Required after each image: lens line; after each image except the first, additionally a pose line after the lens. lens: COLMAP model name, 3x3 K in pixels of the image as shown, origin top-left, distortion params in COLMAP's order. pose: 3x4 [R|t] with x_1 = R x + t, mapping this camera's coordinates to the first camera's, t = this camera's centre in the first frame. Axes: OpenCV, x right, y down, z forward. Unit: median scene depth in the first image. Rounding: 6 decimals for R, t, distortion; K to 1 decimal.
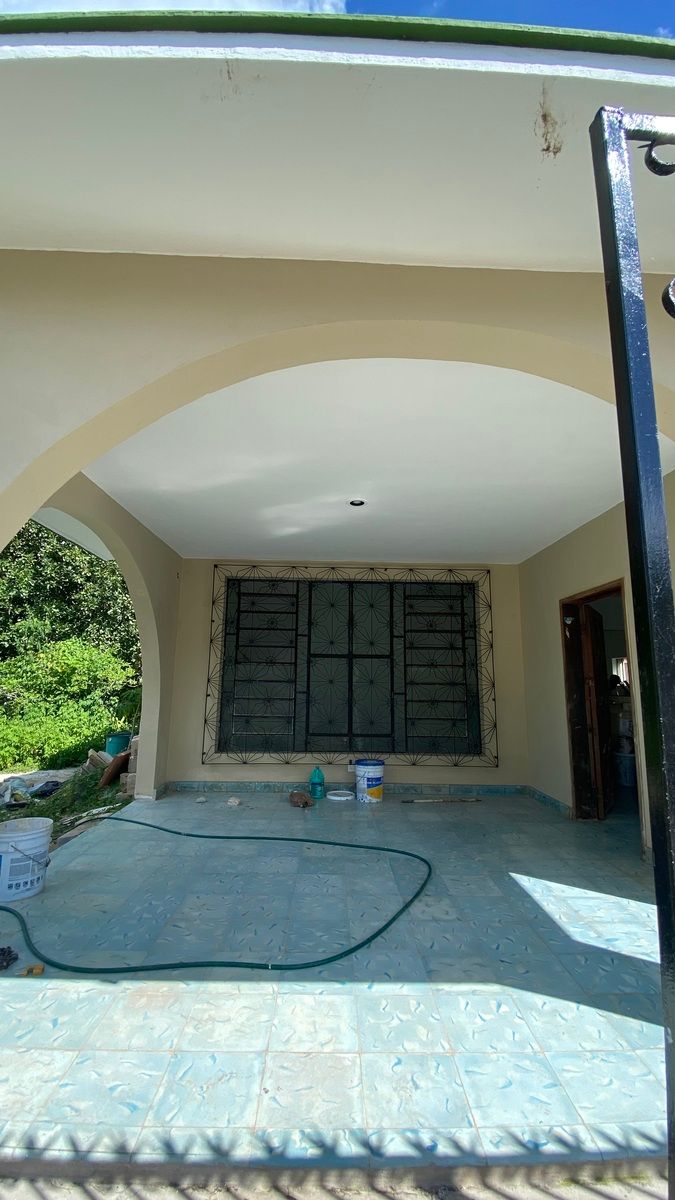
lens RADIAL K [[471.5, 0, 361.4], [0, 471.5, 593.1], [0, 0, 1]] dist [0.019863, -0.018709]
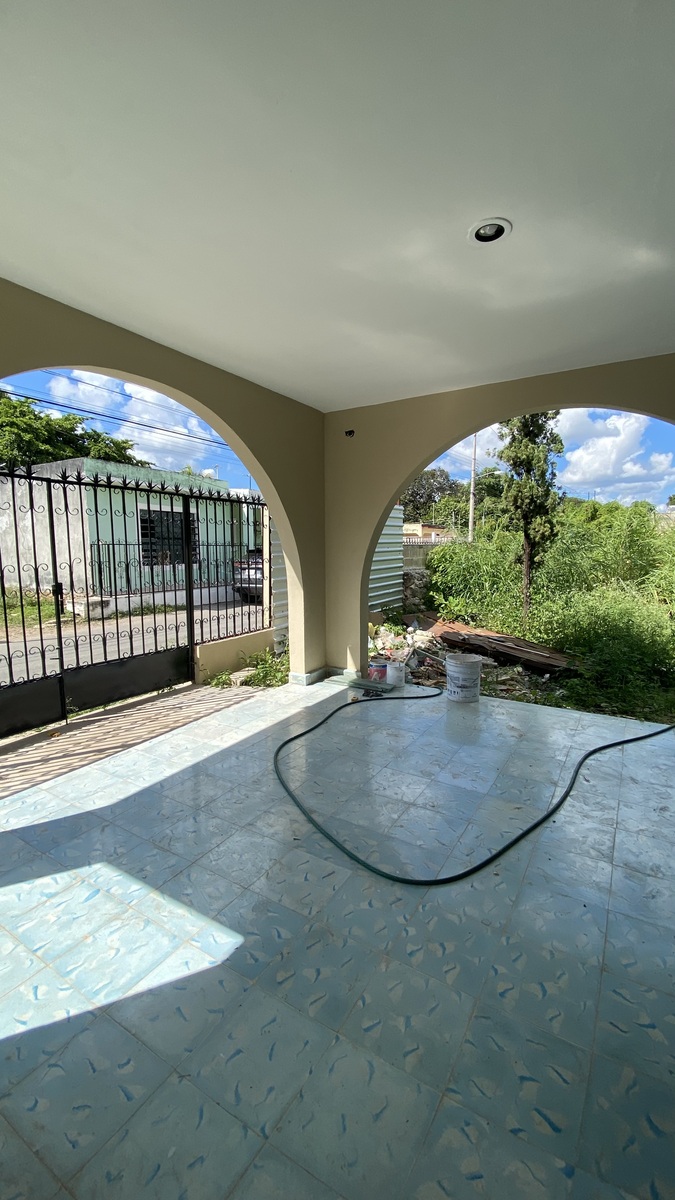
lens RADIAL K [[490.5, 0, 329.4], [0, 490.5, 607.0], [0, 0, 1]] dist [0.044076, -0.032532]
pose [[-0.568241, 0.099082, -0.816875, 0.365830], [0.151132, 0.988403, 0.014756, 0.111945], [0.808864, -0.115071, -0.576626, 0.726685]]
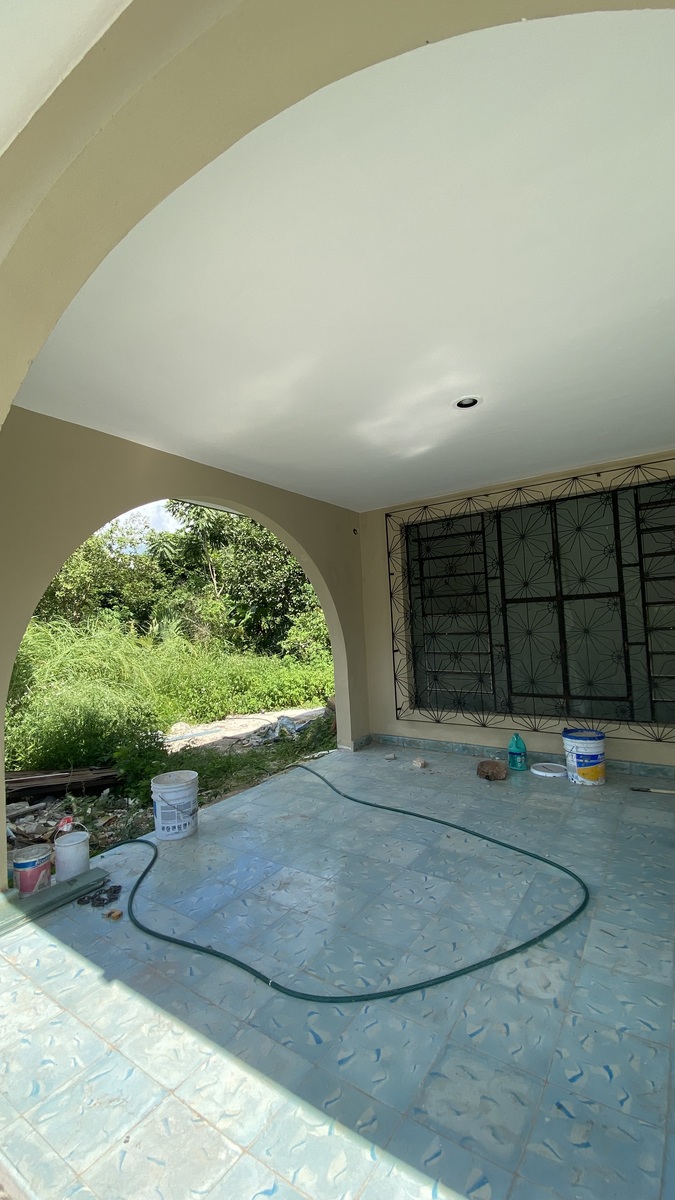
lens RADIAL K [[490.5, 0, 329.4], [0, 490.5, 607.0], [0, 0, 1]] dist [0.044076, -0.032532]
pose [[0.807356, -0.070714, -0.585812, 0.165894], [0.161733, 0.981292, 0.104446, 0.002286], [0.567466, -0.179070, 0.803689, 0.144109]]
